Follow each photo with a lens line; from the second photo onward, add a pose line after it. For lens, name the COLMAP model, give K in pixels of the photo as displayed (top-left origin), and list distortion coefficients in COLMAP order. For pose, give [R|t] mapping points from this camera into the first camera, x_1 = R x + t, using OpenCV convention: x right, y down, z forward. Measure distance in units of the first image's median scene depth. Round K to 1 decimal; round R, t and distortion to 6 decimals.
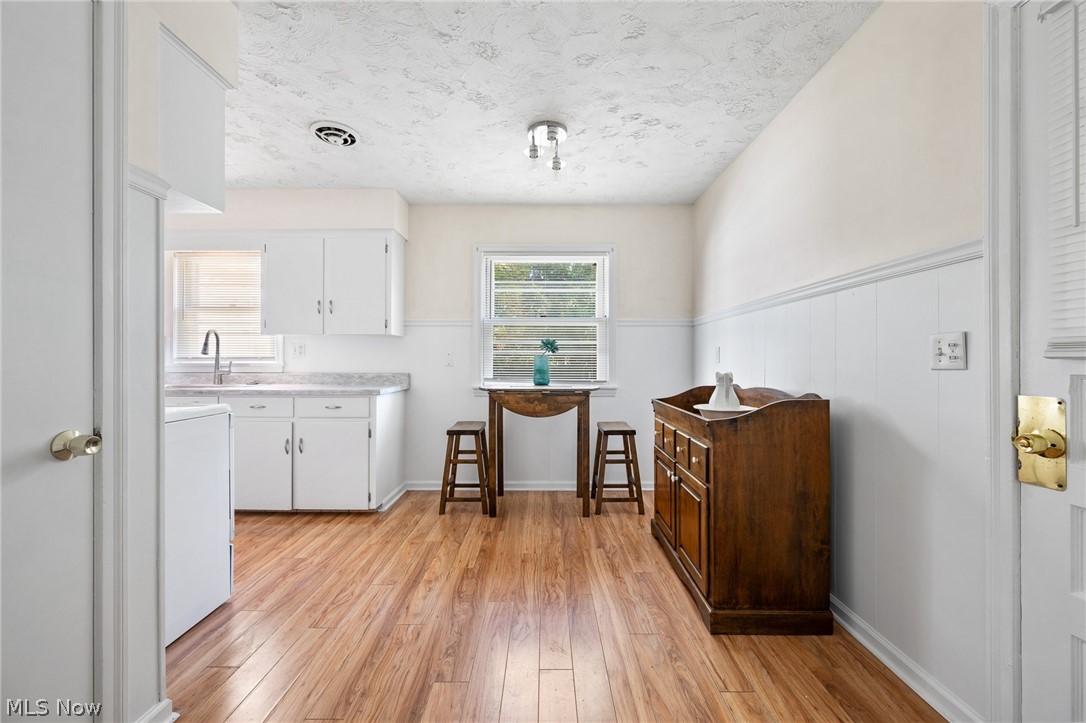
lens RADIAL K [[425.8, 0, 543.7], [0, 425.8, 361.5], [0, 0, 1]] dist [0.001268, 0.000057]
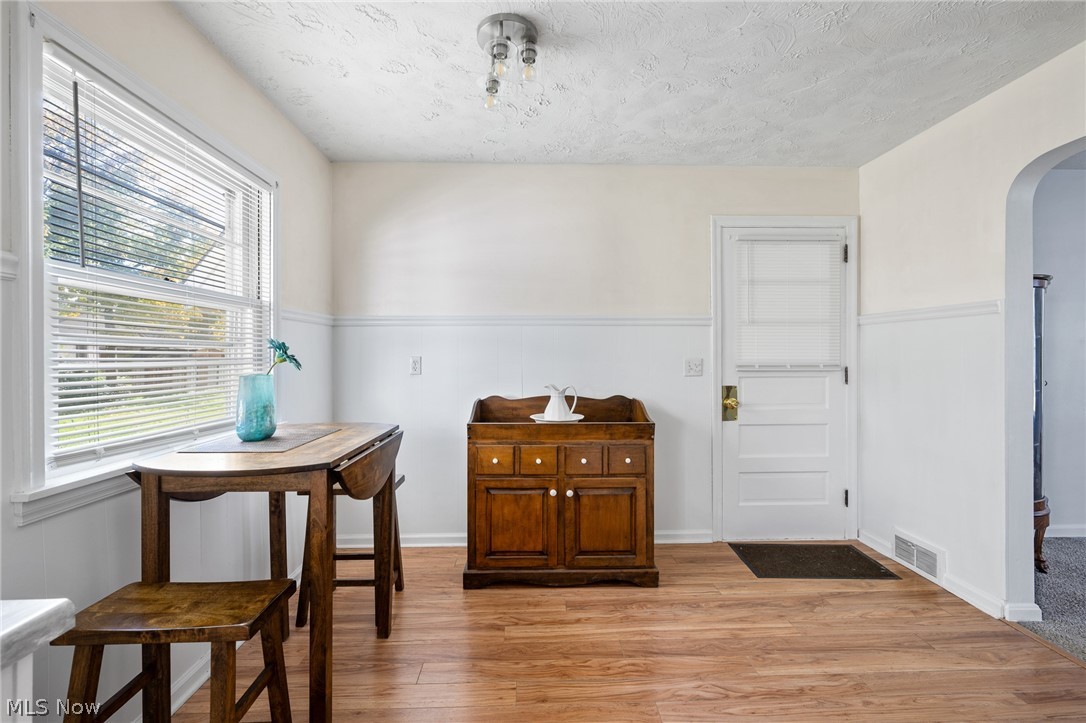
lens RADIAL K [[479.2, 0, 544.5], [0, 479.2, 354.8], [0, 0, 1]] dist [-0.000606, 0.000012]
pose [[-0.039542, 0.000473, 0.999218, -0.805187], [0.002723, 0.999996, -0.000365, -0.050970], [-0.999214, 0.002707, -0.039543, 1.077597]]
